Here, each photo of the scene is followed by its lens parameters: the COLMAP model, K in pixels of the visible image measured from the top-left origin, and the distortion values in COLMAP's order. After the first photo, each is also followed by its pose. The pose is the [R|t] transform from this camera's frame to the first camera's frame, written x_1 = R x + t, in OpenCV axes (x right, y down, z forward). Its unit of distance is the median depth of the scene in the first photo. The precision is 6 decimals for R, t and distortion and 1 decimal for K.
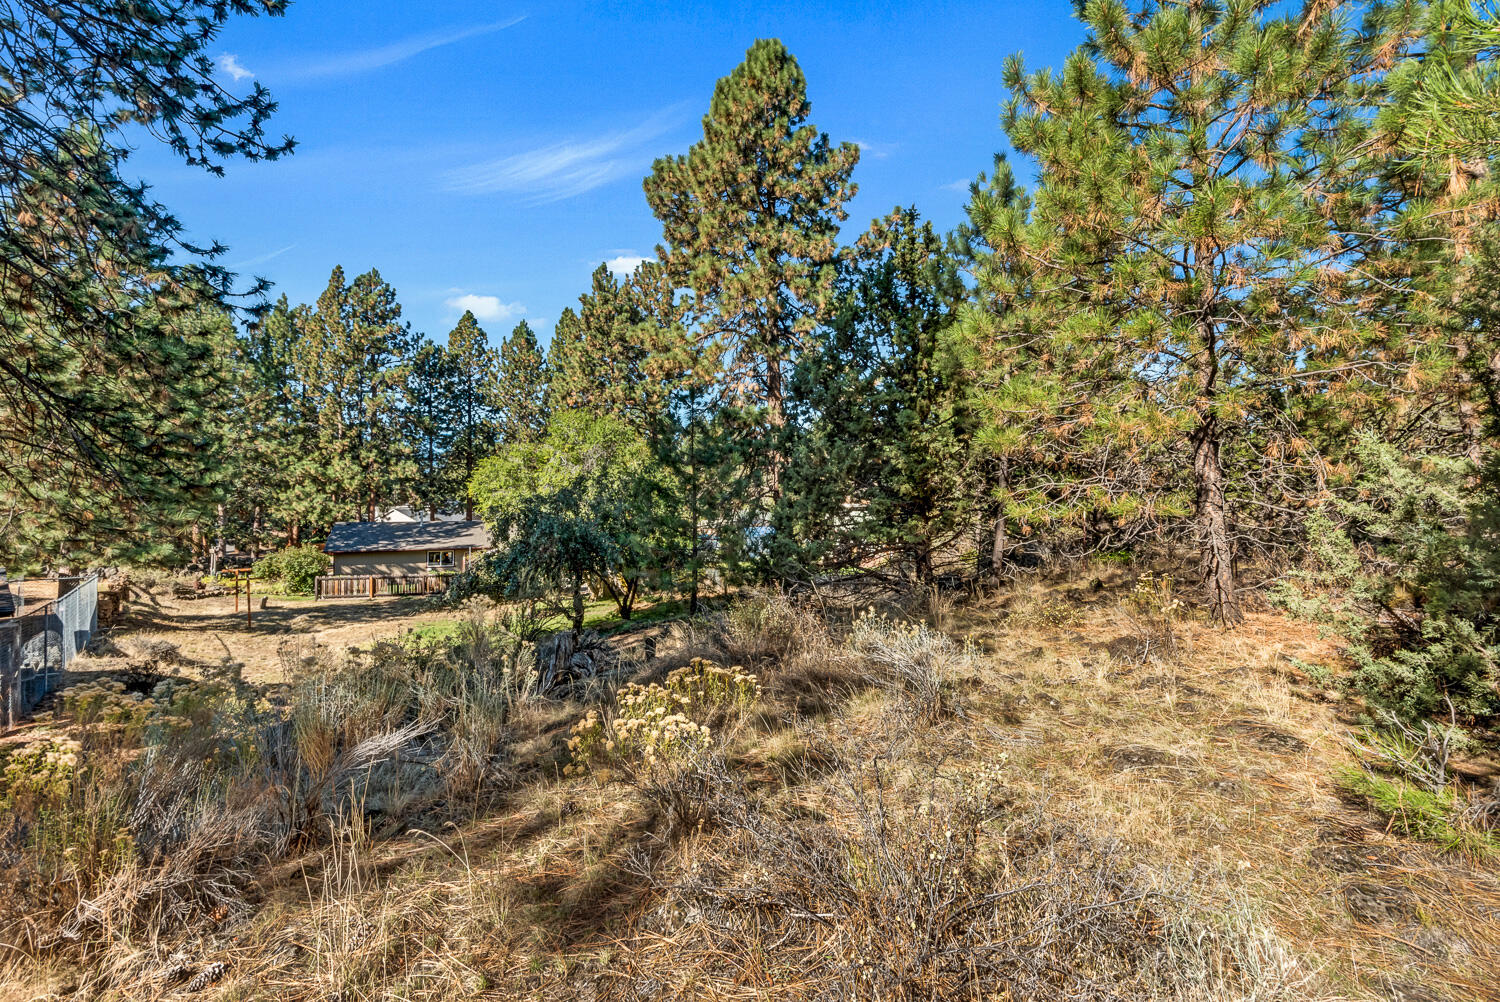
lens RADIAL K [[683.3, 0, 751.8], [0, 683.3, 496.5], [0, 0, 1]] dist [0.003022, 0.000379]
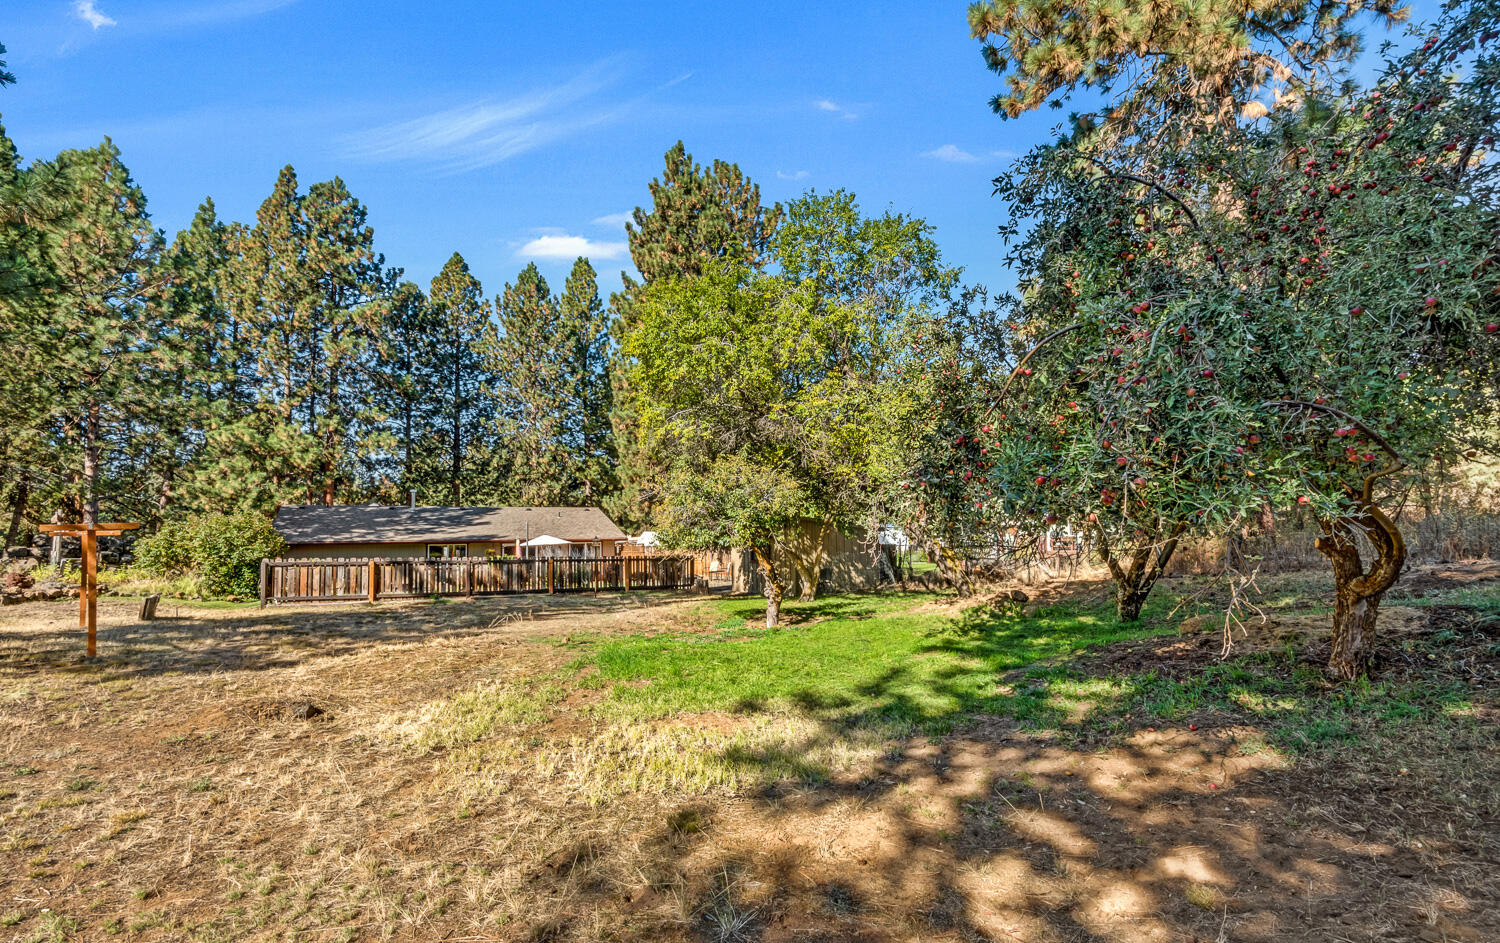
lens RADIAL K [[665.1, 0, 736.6], [0, 665.1, 499.9], [0, 0, 1]] dist [0.002501, -0.000663]
pose [[0.997148, -0.005412, 0.075283, -0.192660], [0.008608, 0.999072, -0.042205, 0.057723], [-0.074984, 0.042732, 0.996269, 0.285196]]
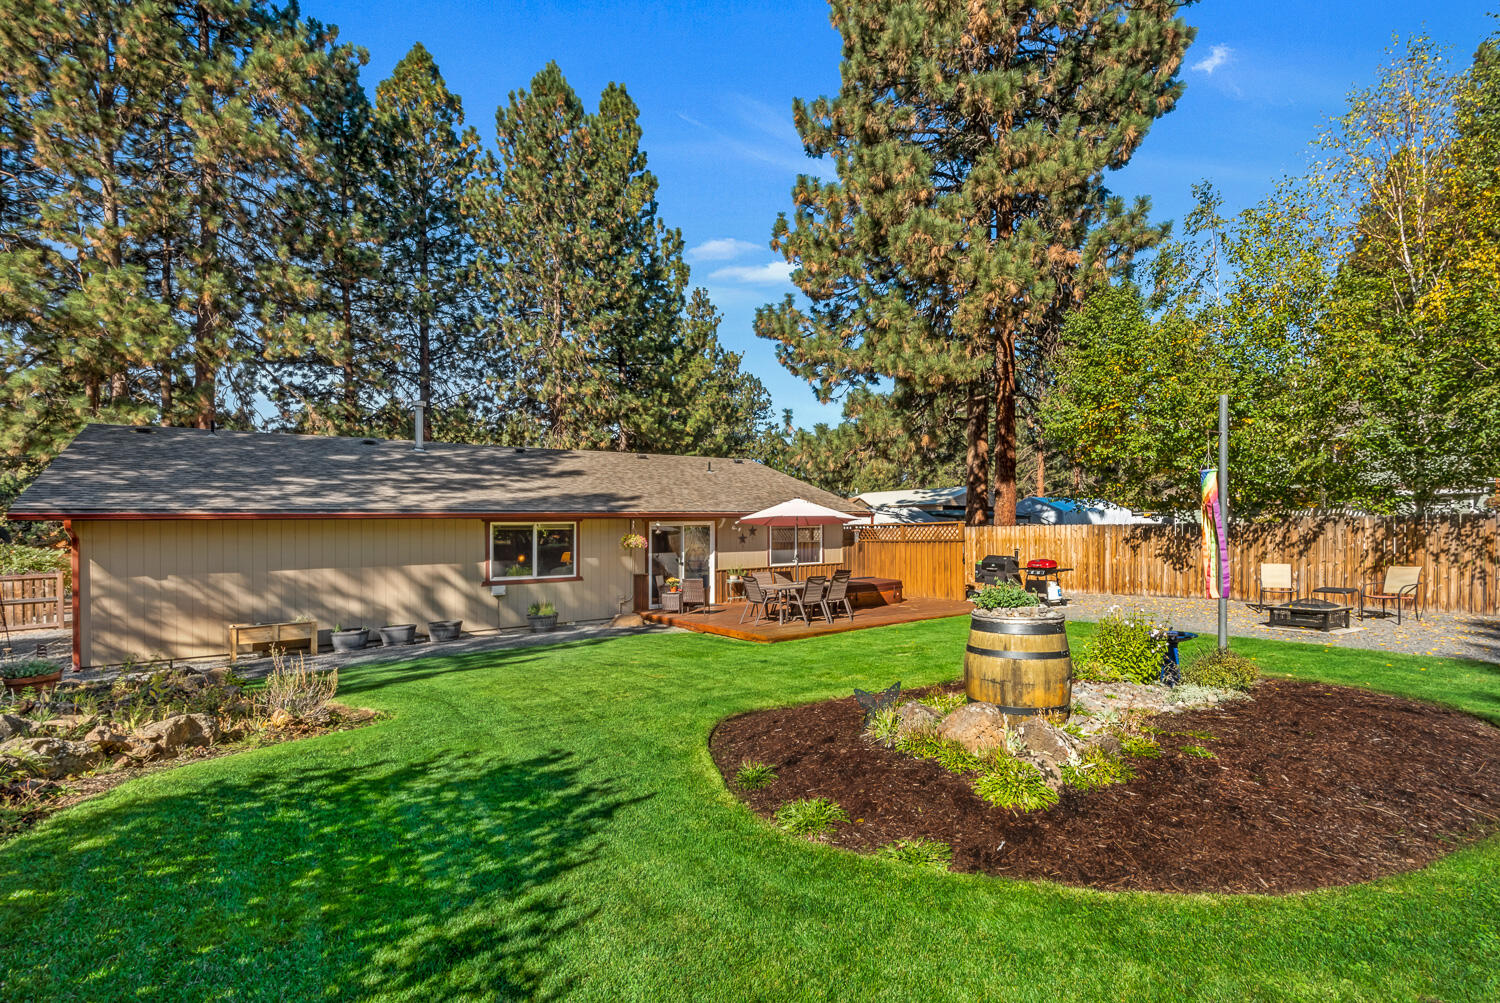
lens RADIAL K [[683.3, 0, 748.2], [0, 683.3, 504.6], [0, 0, 1]] dist [0.003022, 0.000379]
pose [[0.979086, -0.011198, 0.203139, -0.364635], [0.012052, 0.999923, -0.002968, 0.066825], [-0.203090, 0.005354, 0.979145, 0.608836]]
